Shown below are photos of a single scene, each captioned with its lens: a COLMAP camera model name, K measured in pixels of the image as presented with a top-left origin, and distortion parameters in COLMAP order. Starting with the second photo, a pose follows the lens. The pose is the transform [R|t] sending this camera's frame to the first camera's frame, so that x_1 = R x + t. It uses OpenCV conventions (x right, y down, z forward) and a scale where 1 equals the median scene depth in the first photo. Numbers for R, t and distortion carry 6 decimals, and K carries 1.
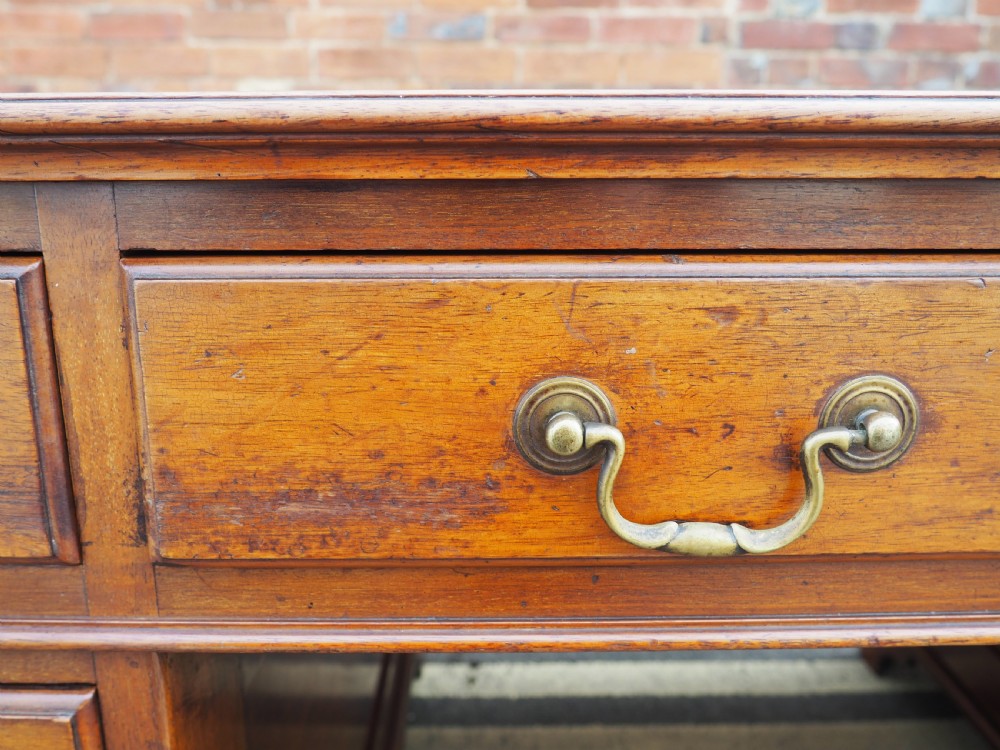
lens RADIAL K [[1071.8, 0, 476.0], [0, 1071.8, 376.5], [0, 0, 1]] dist [-0.024837, 0.008543]
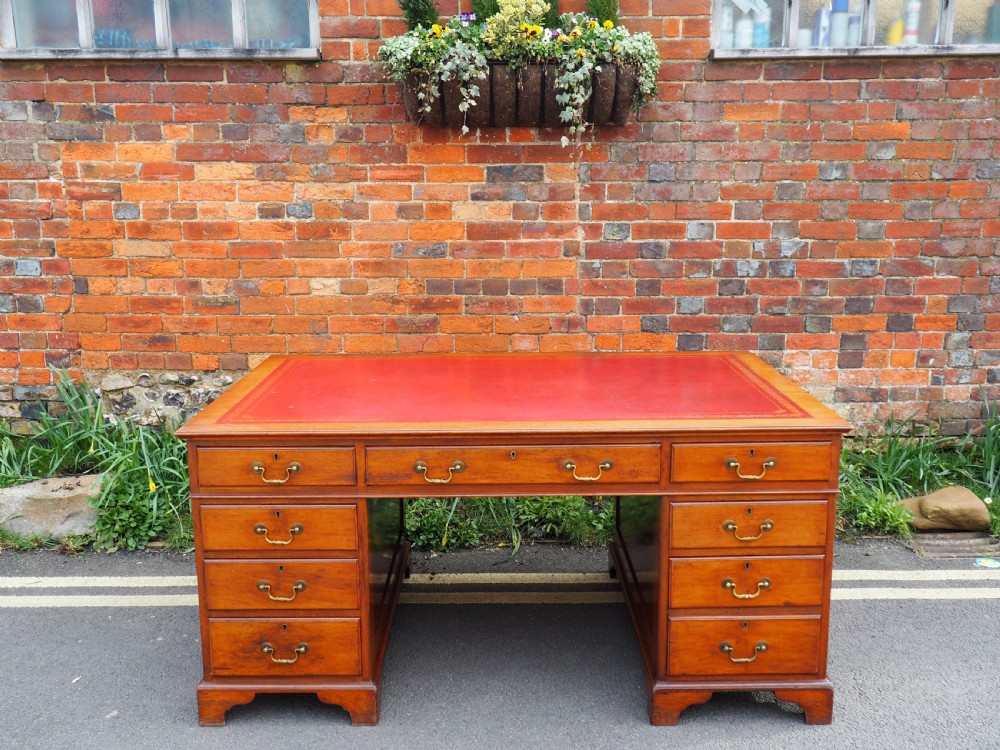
lens RADIAL K [[1071.8, 0, 476.0], [0, 1071.8, 376.5], [0, 0, 1]] dist [-0.024837, 0.008543]
pose [[0.999991, -0.004325, -0.000298, 0.452479], [0.004311, 0.999298, -0.037216, -0.295003], [0.000459, 0.037214, 0.999307, -6.276522]]
